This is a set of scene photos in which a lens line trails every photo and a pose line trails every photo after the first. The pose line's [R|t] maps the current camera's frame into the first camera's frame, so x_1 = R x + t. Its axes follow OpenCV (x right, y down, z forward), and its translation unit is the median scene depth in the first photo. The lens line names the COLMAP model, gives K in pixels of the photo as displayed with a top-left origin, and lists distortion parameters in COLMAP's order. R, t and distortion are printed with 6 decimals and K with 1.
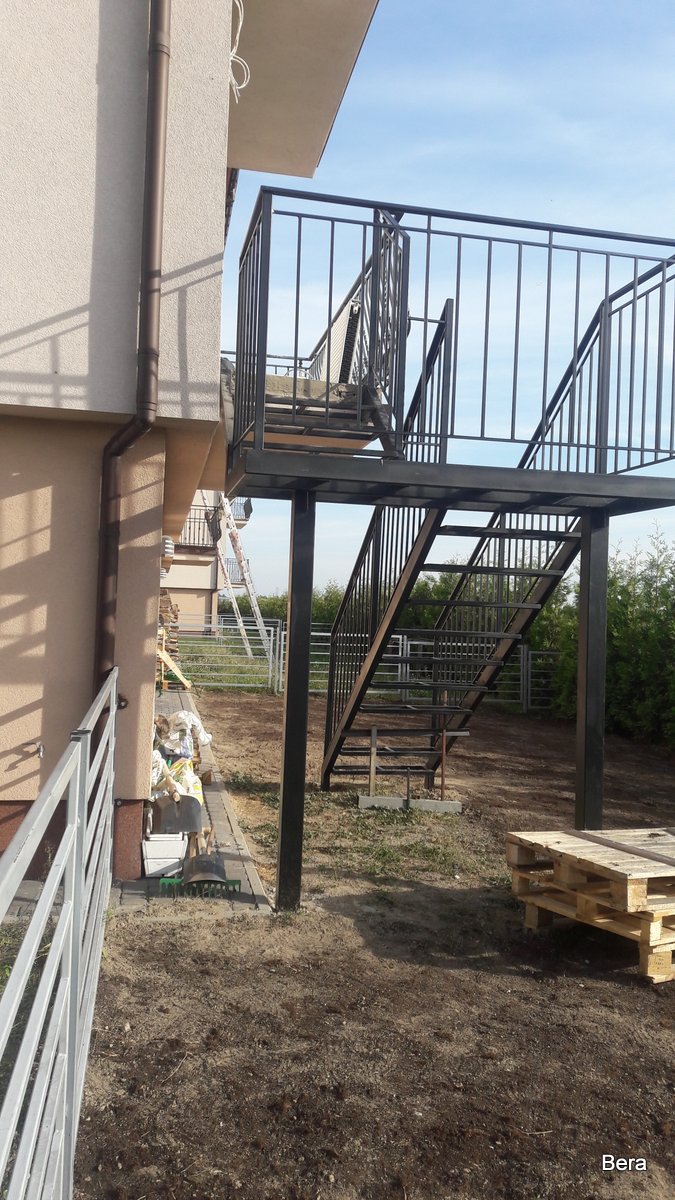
lens RADIAL K [[938.6, 0, 344.6], [0, 938.6, 589.2], [0, 0, 1]] dist [0.220415, -0.557672]
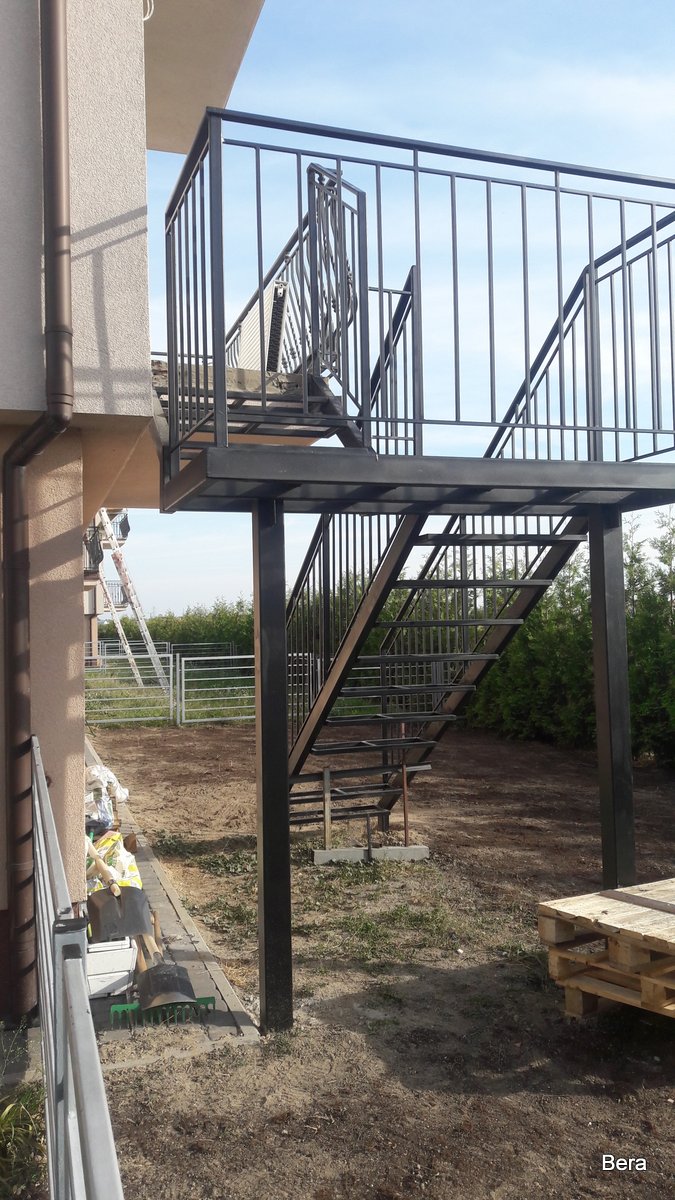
lens RADIAL K [[957.7, 0, 347.1], [0, 957.7, 588.4], [0, 0, 1]] dist [0.095079, -0.168128]
pose [[0.990626, -0.056145, 0.124531, -0.078410], [0.057825, 0.998278, -0.009913, -0.016453], [-0.123760, 0.017021, 0.992166, 0.181635]]
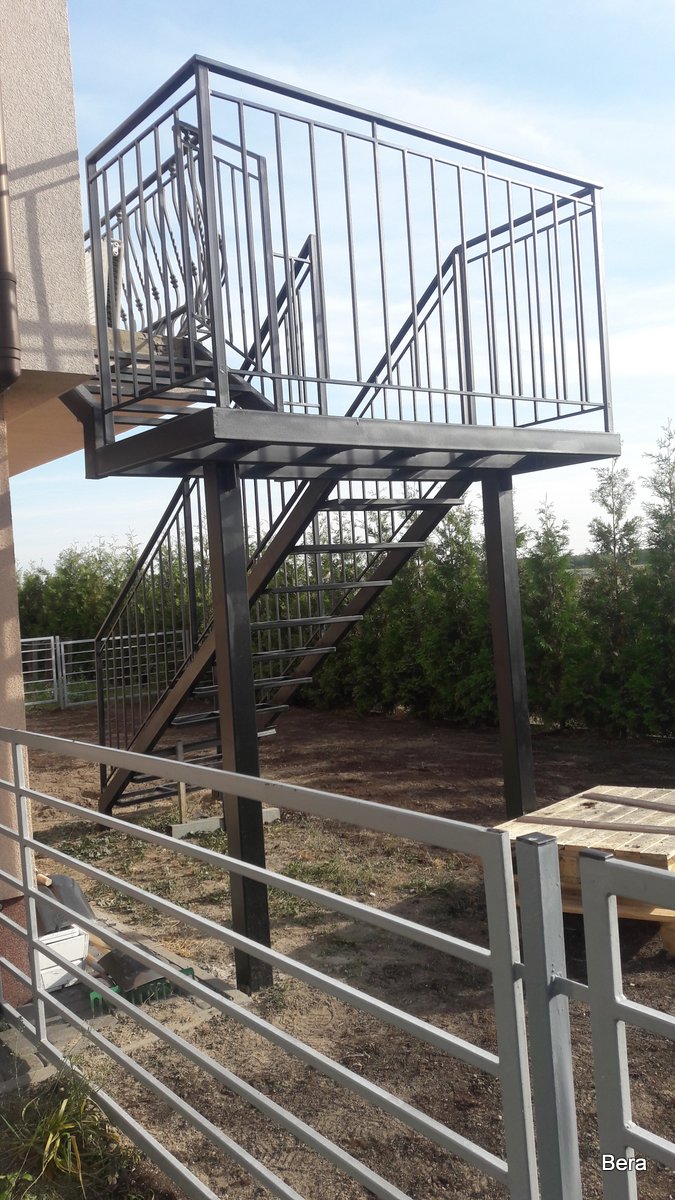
lens RADIAL K [[953.1, 0, 345.0], [0, 953.1, 590.6], [0, 0, 1]] dist [0.088031, -0.195079]
pose [[0.900594, -0.102055, 0.422511, -0.286472], [0.093279, 0.994777, 0.041455, -0.021133], [-0.424534, 0.002078, 0.905410, 0.228289]]
